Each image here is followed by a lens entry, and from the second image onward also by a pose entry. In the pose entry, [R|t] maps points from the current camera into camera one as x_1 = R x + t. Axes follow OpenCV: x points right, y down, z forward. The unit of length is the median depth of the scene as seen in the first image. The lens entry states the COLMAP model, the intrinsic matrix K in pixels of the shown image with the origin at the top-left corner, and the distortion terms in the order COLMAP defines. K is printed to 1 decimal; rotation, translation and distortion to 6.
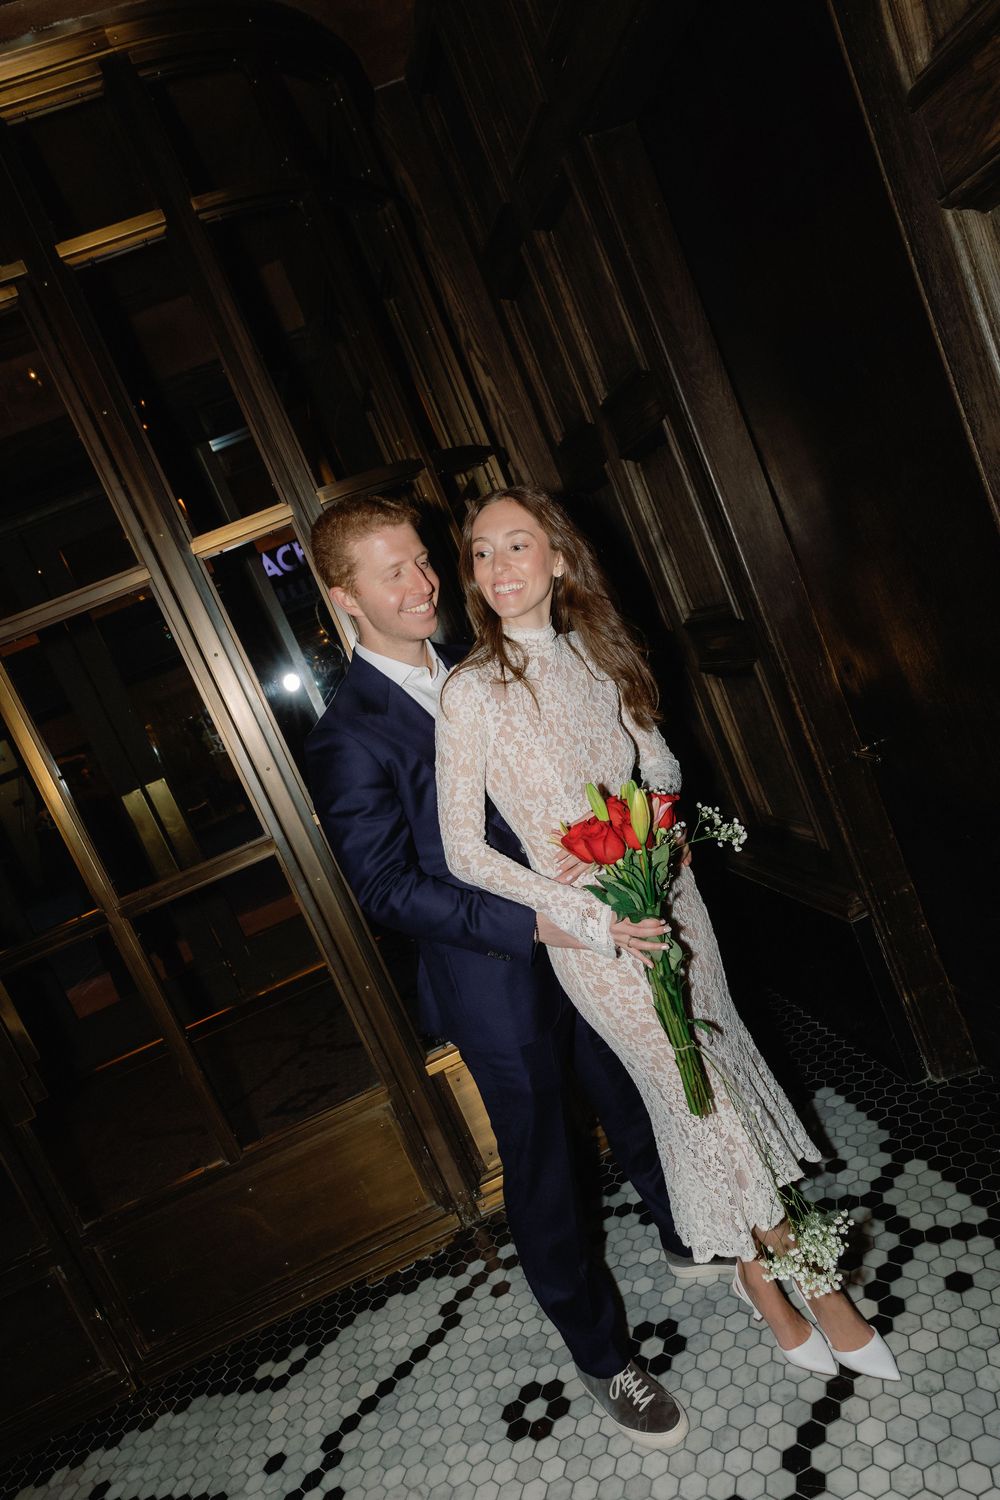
lens RADIAL K [[986.1, 0, 498.2], [0, 986.1, 763.2], [0, 0, 1]] dist [0.003499, 0.005785]
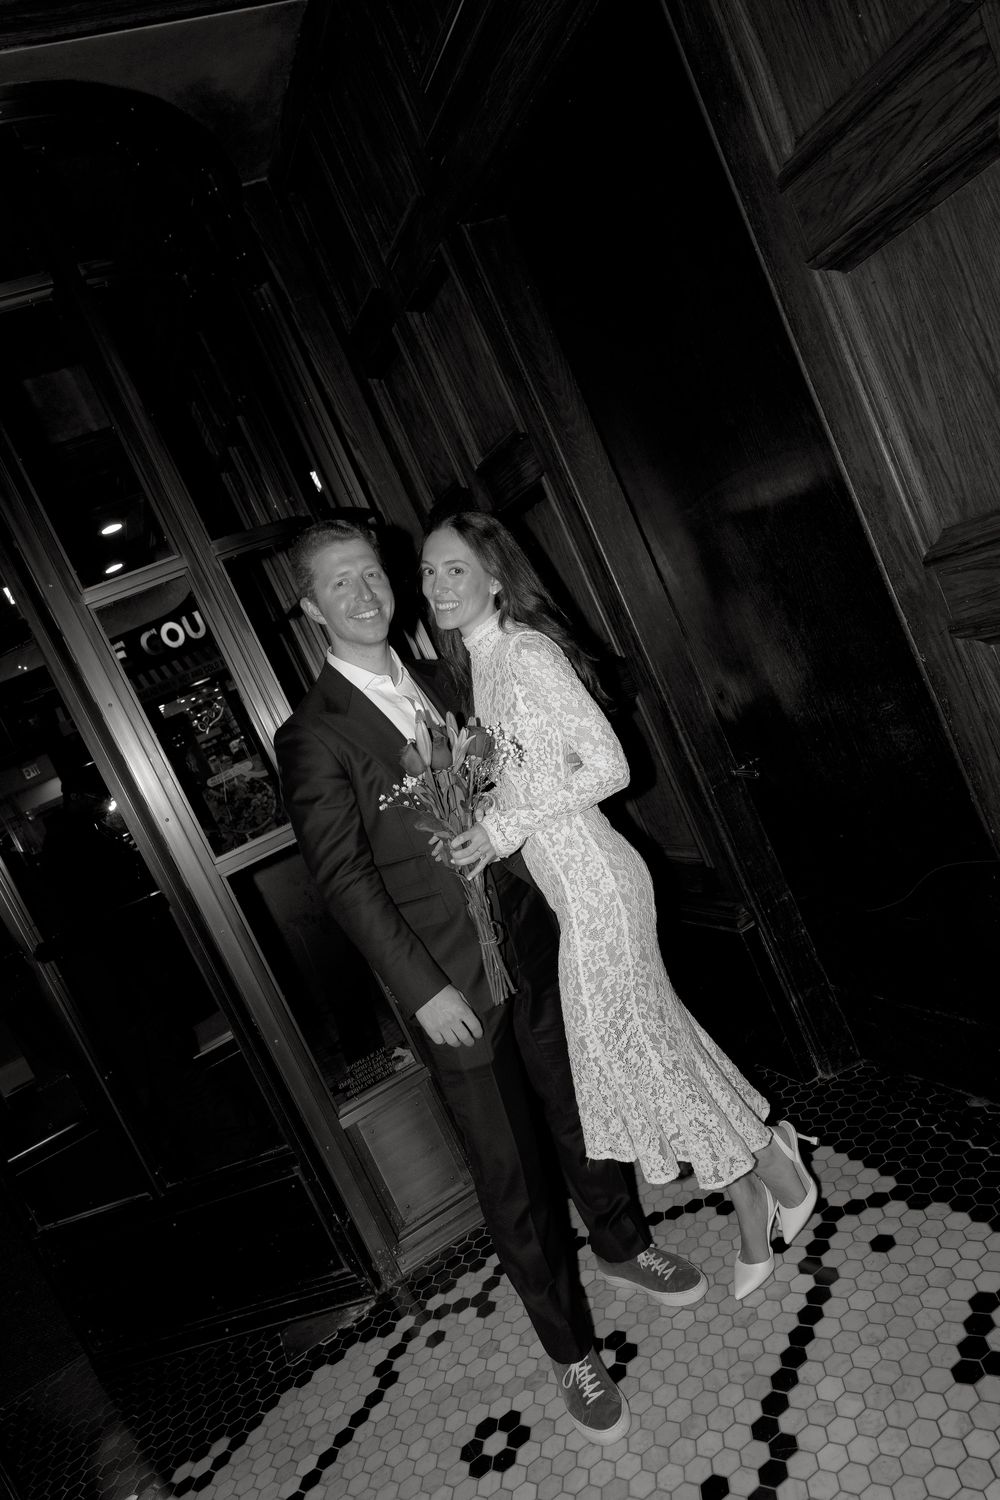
lens RADIAL K [[984.8, 0, 498.2], [0, 984.8, 761.2], [0, 0, 1]] dist [0.008176, 0.001498]
pose [[0.982684, -0.041418, 0.180602, -0.090631], [0.060381, 0.993073, -0.100796, 0.071513], [-0.175176, 0.109956, 0.978378, -0.023412]]
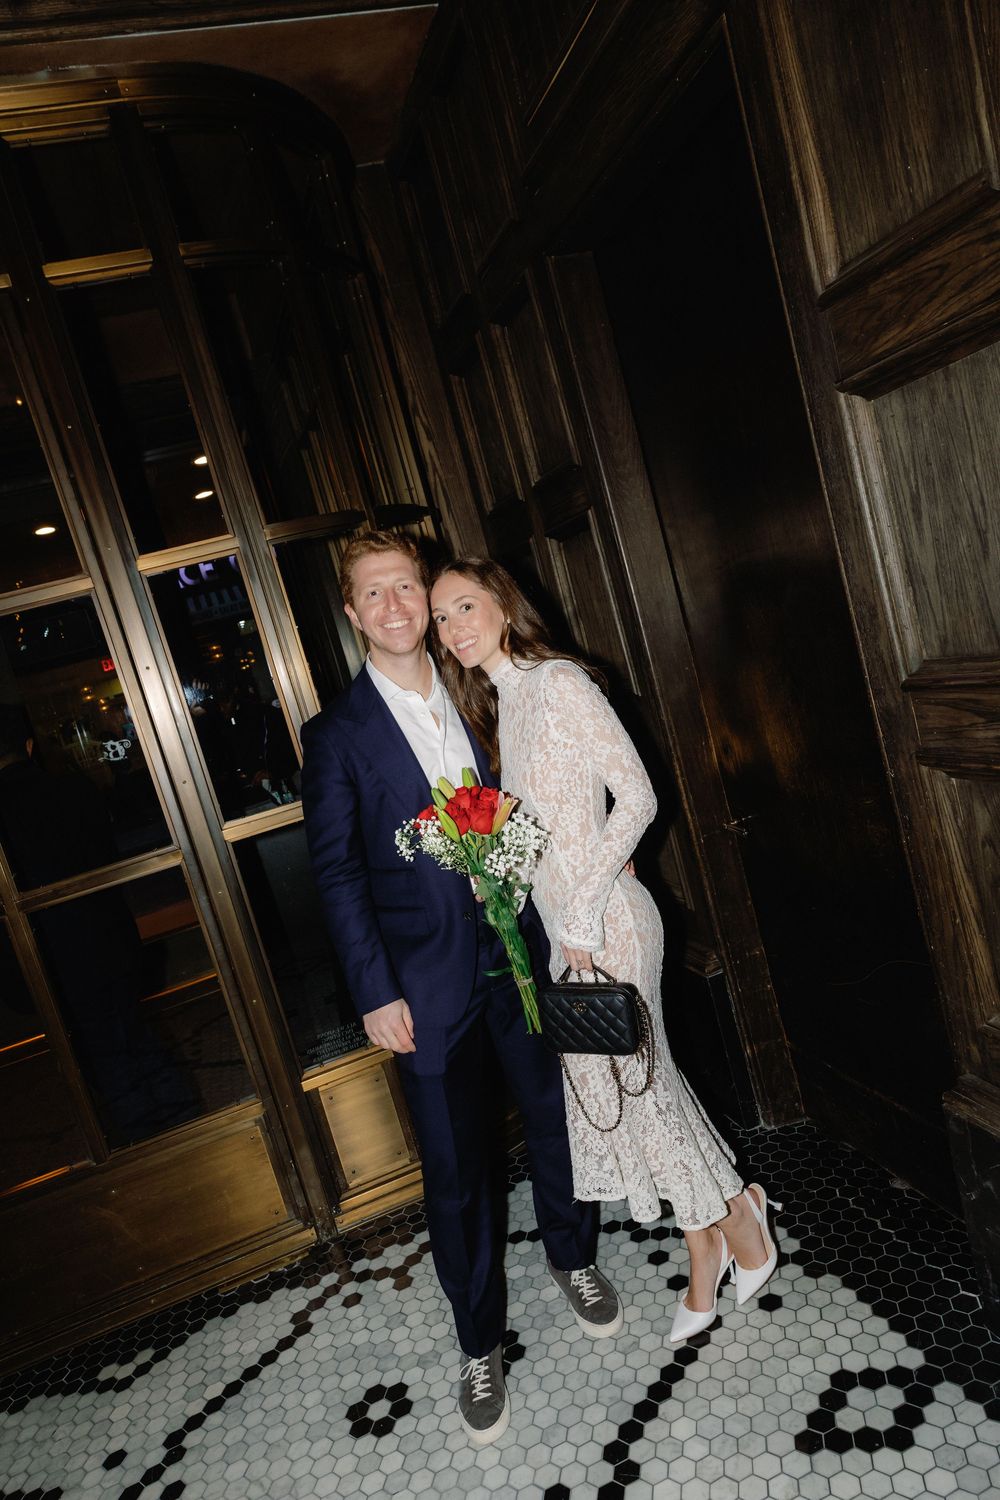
lens RADIAL K [[984.8, 0, 498.2], [0, 984.8, 761.2], [0, 0, 1]] dist [0.008176, 0.001498]
pose [[0.986646, 0.112500, 0.117788, -0.033268], [-0.106799, 0.992831, -0.053662, 0.004741], [-0.122981, 0.040366, 0.991588, -0.081825]]
